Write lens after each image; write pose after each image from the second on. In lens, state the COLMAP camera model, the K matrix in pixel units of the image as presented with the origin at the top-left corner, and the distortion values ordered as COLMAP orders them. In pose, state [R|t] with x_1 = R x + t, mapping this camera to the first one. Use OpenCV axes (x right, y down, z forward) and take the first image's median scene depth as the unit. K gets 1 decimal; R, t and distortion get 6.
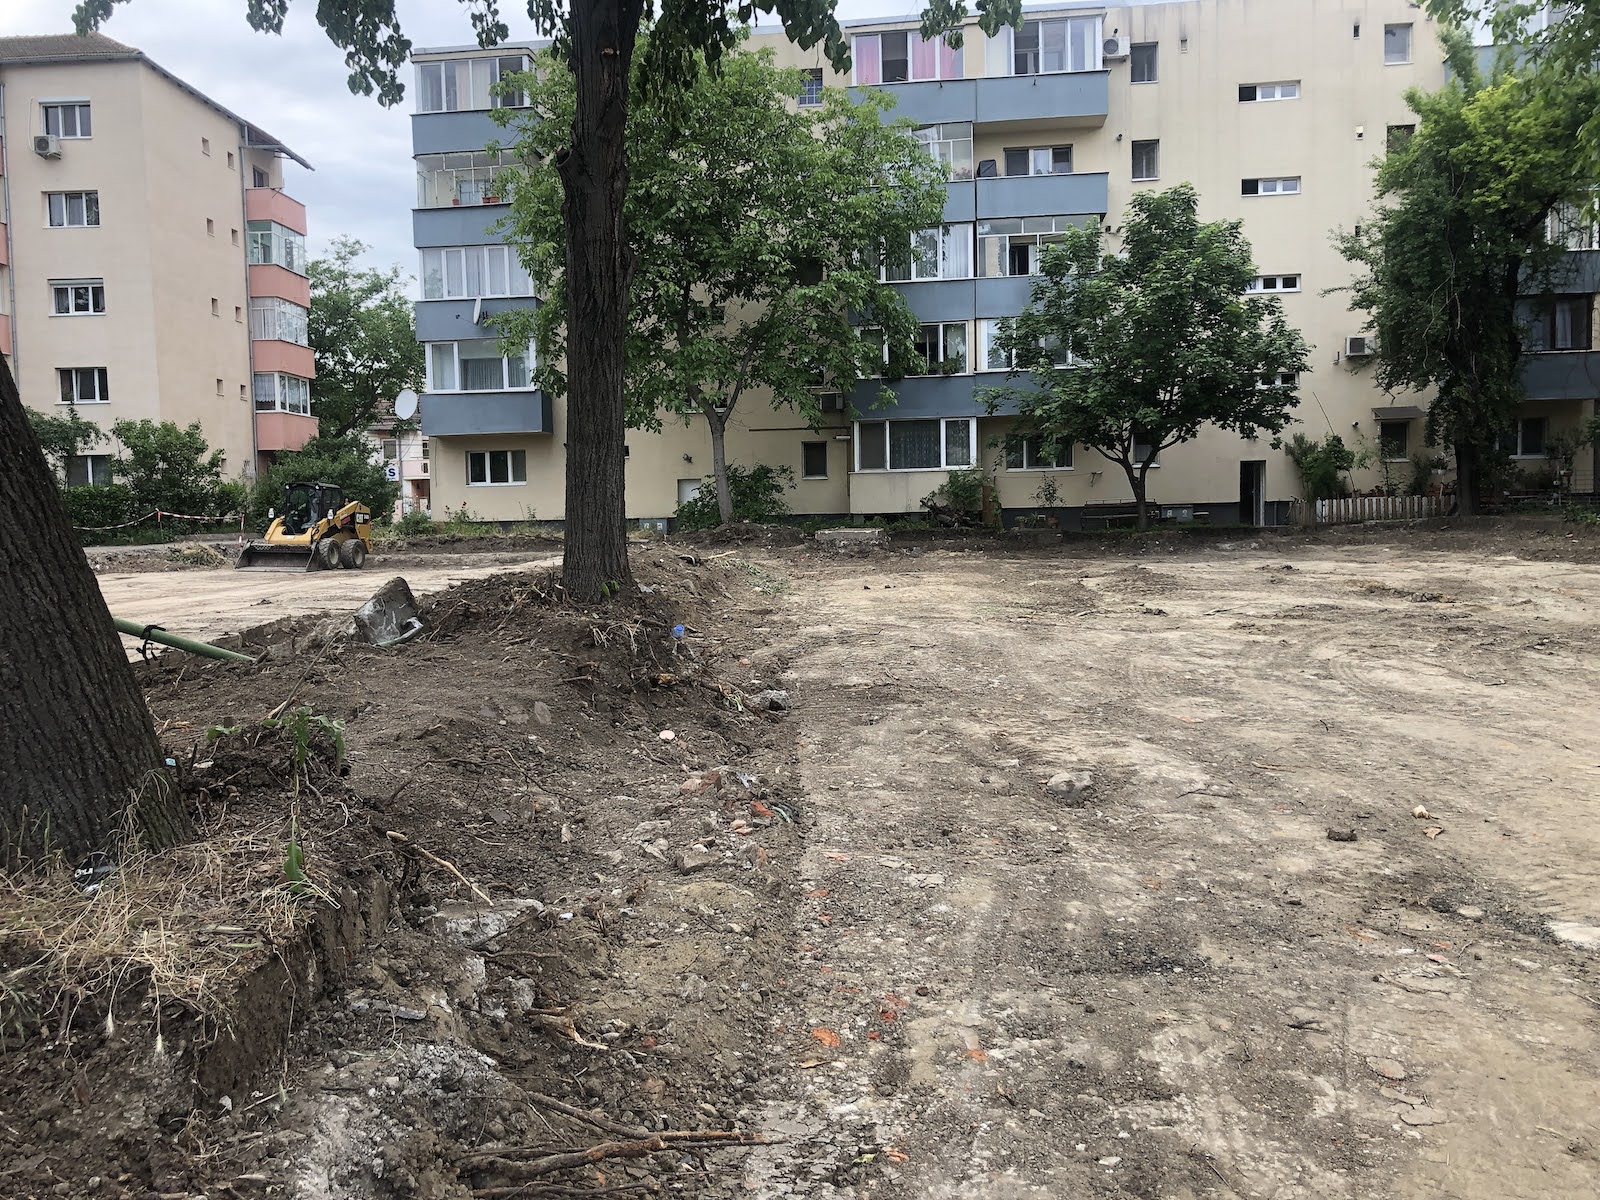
lens RADIAL K [[1311.2, 0, 791.4], [0, 1311.2, 587.1], [0, 0, 1]] dist [0.057853, -0.065432]
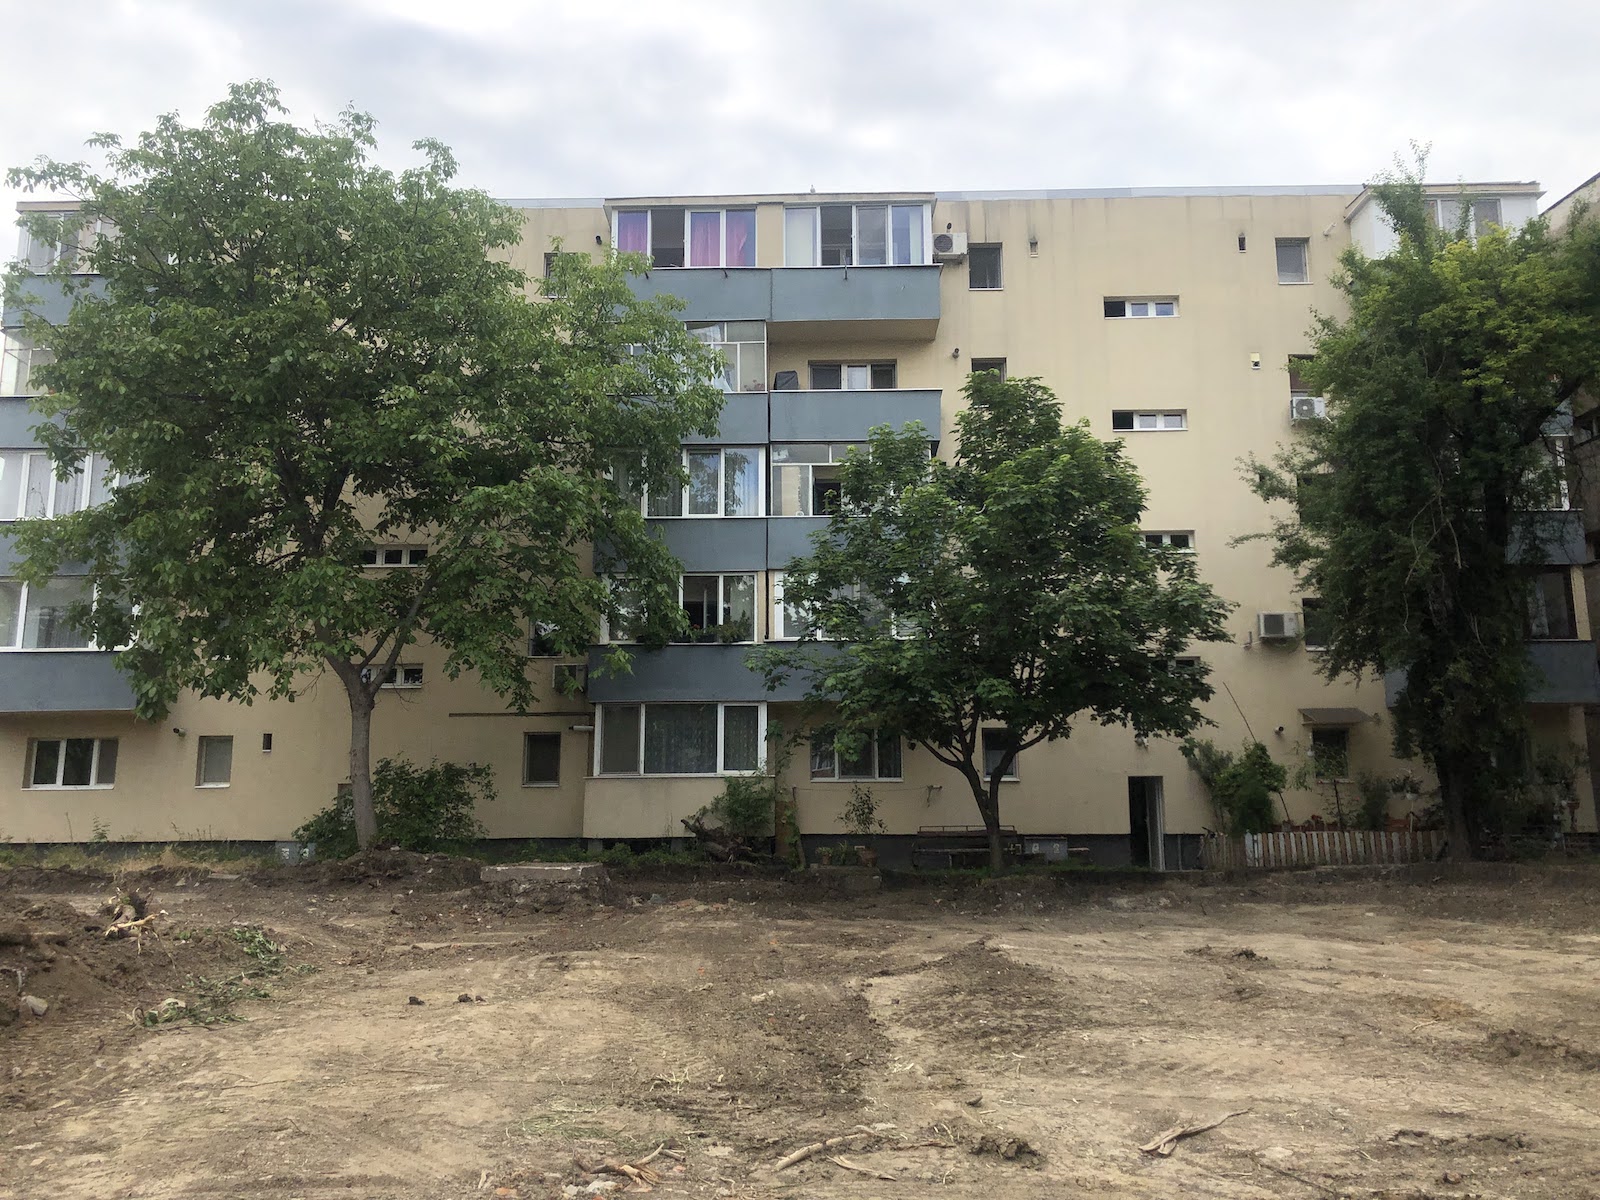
lens RADIAL K [[1311.2, 0, 797.5], [0, 1311.2, 588.3], [0, 0, 1]] dist [0.057853, -0.065432]
pose [[0.994545, 0.037909, 0.097173, 0.090978], [-0.013310, 0.970124, -0.242246, -0.019247], [-0.103453, 0.239632, 0.965336, 0.316575]]
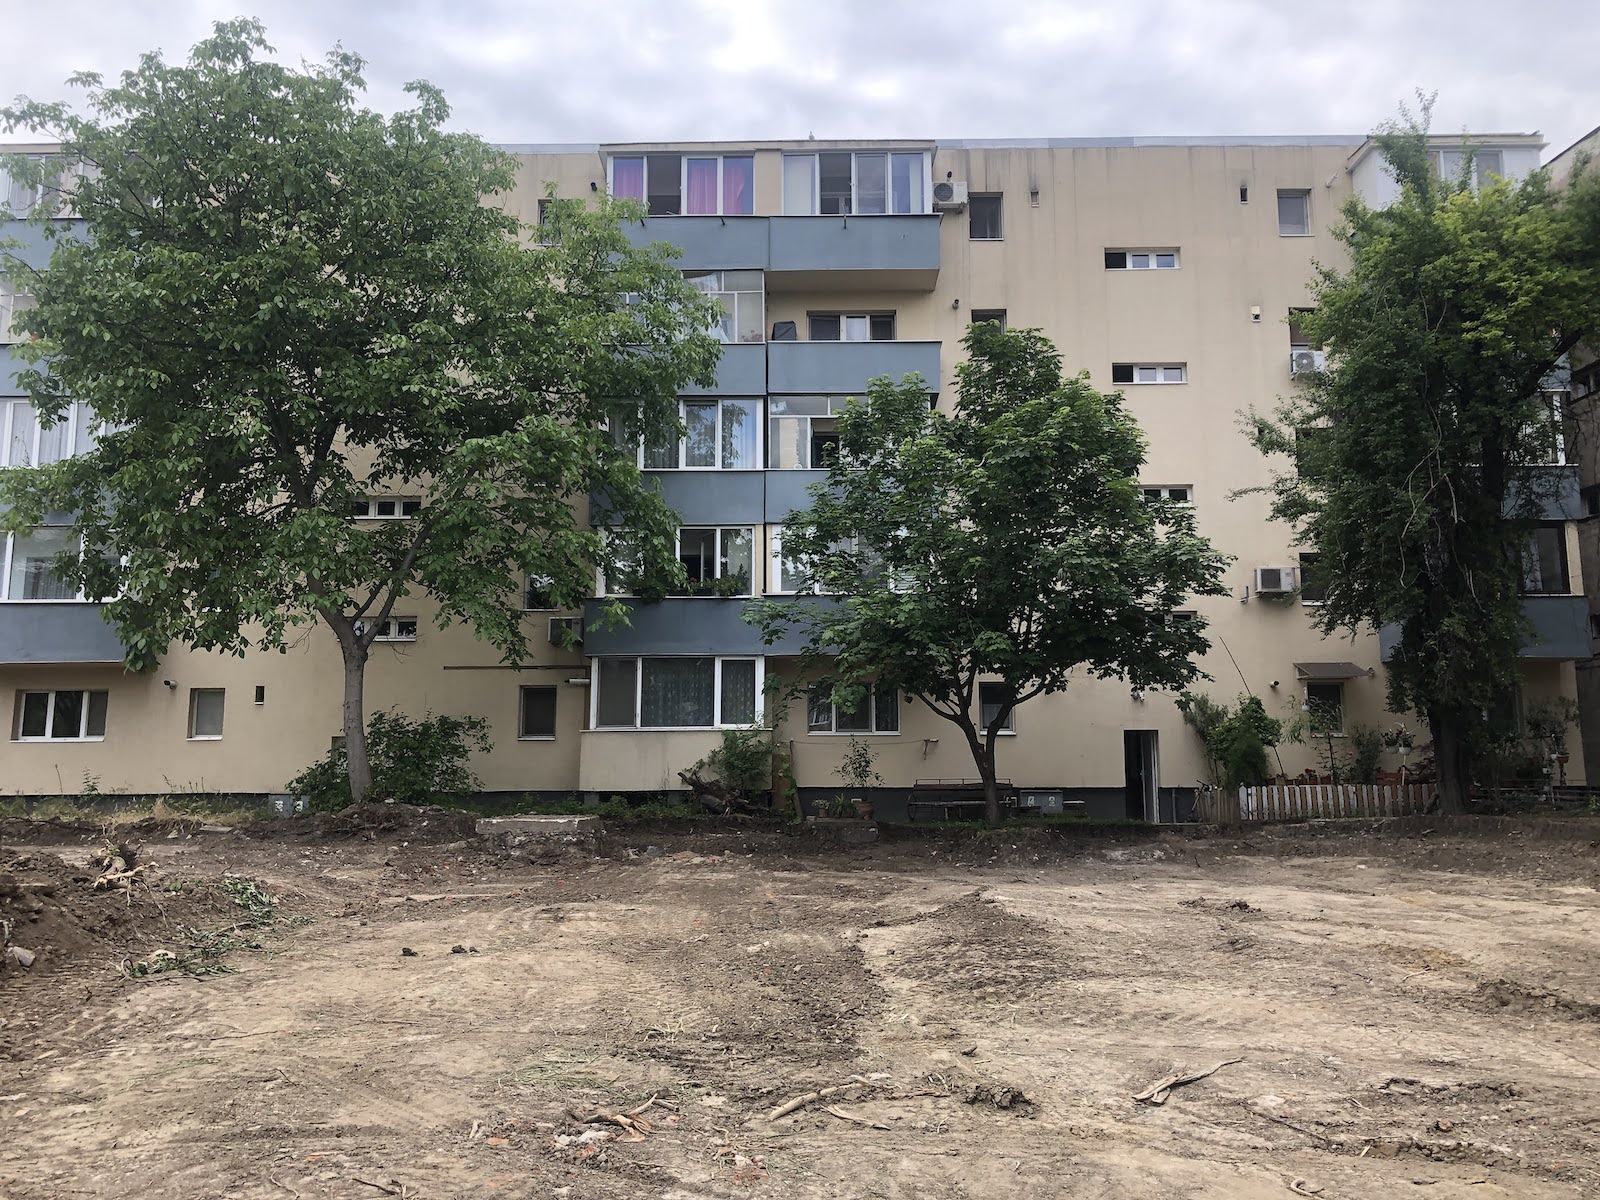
lens RADIAL K [[1311.2, 0, 813.7], [0, 1311.2, 584.9], [0, 0, 1]] dist [0.057853, -0.065432]
pose [[0.992970, 0.037733, 0.112188, 0.091807], [-0.013176, 0.977172, -0.212040, -0.018833], [-0.117627, 0.209071, 0.970800, 0.320490]]
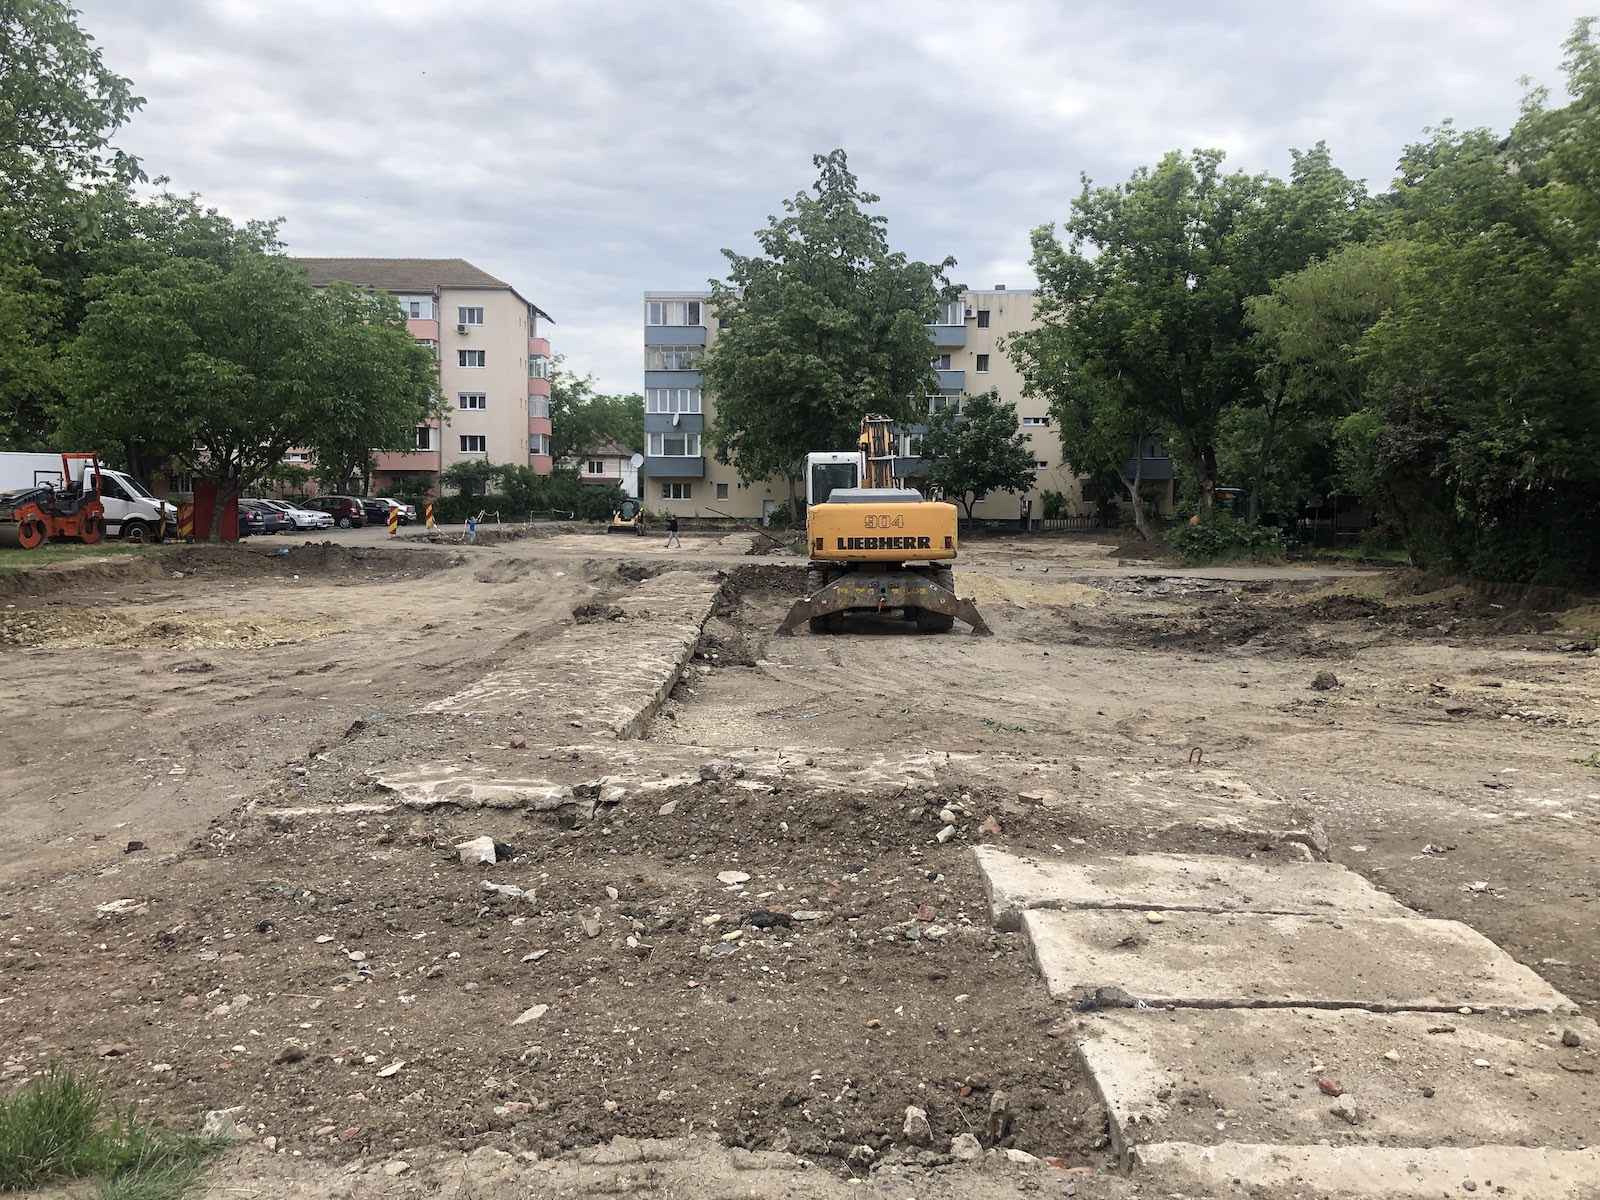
lens RADIAL K [[1311.2, 0, 795.9], [0, 1311.2, 631.9], [0, 0, 1]] dist [0.057853, -0.065432]
pose [[0.997882, 0.025187, 0.059979, -0.176857], [-0.027504, 0.998895, 0.038111, 0.055536], [-0.058952, -0.039680, 0.997472, -1.277411]]
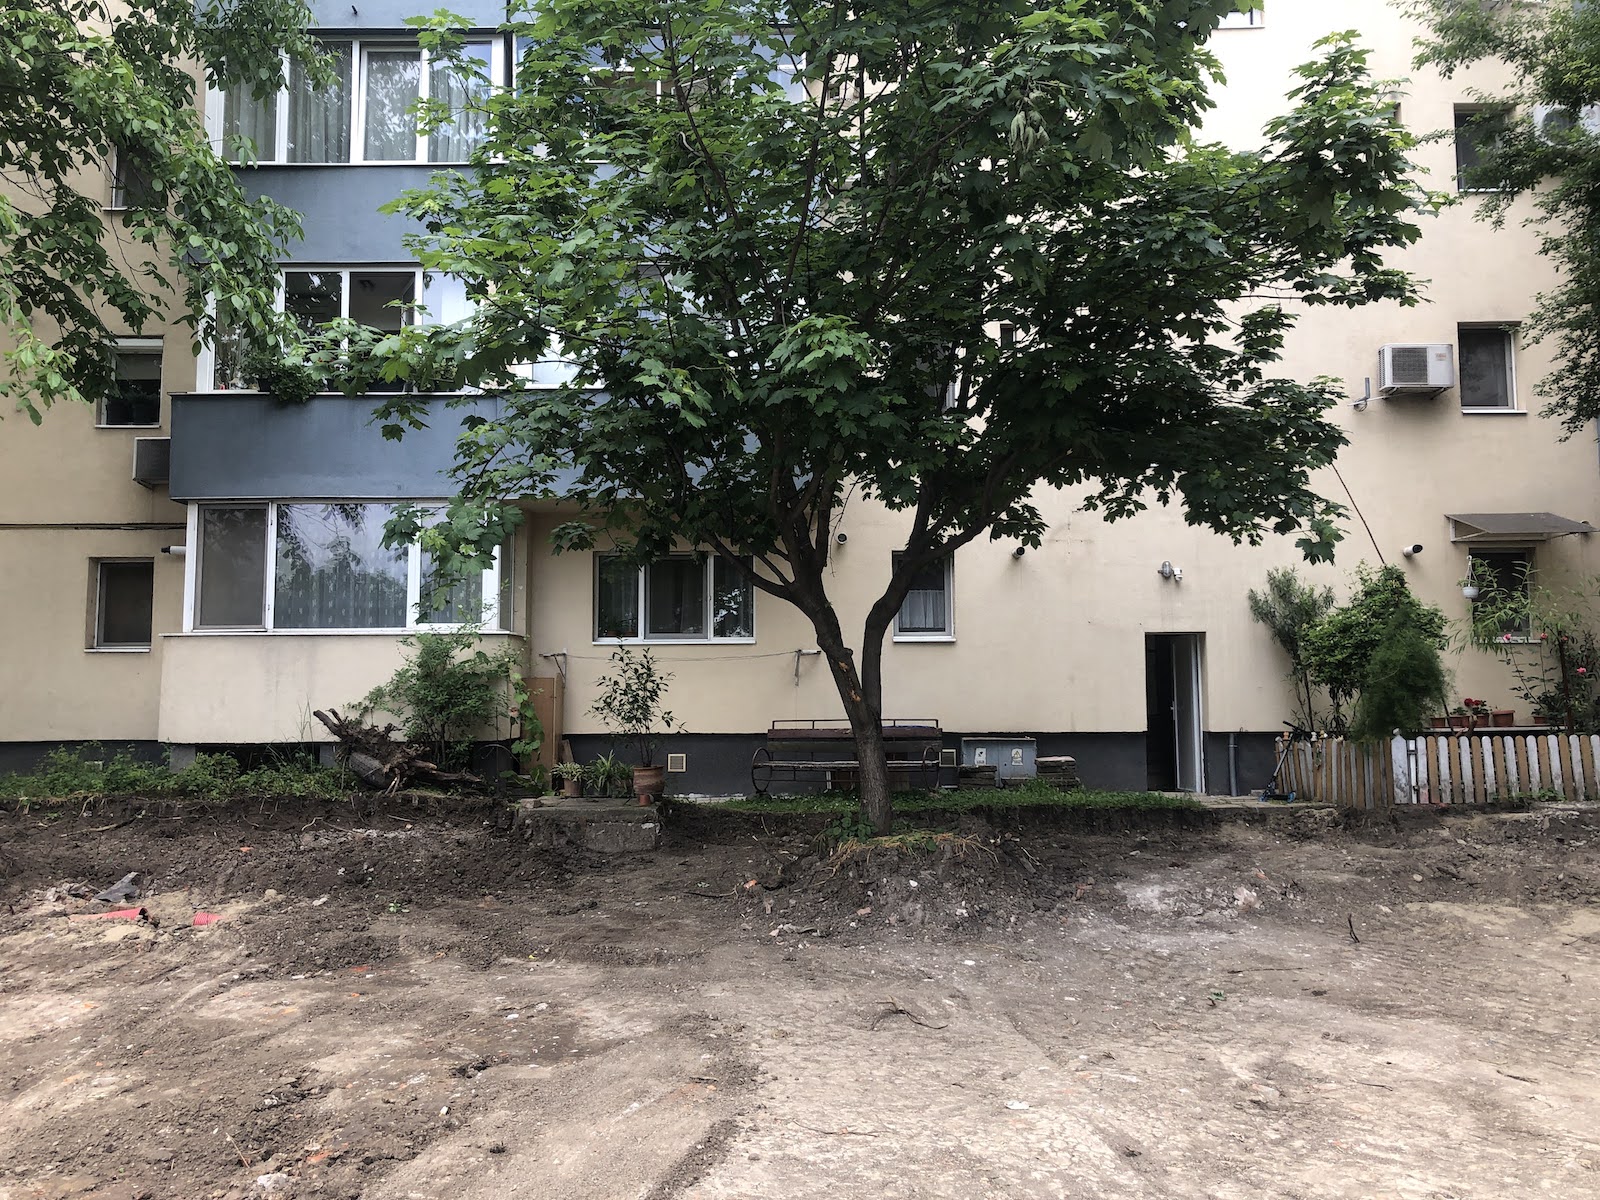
lens RADIAL K [[1311.2, 0, 789.7], [0, 1311.2, 585.3], [0, 0, 1]] dist [0.057853, -0.065432]
pose [[0.993991, 0.028696, 0.105631, 0.197525], [-0.011797, 0.987488, -0.157254, -0.046780], [-0.108822, 0.155063, 0.981893, 0.645045]]
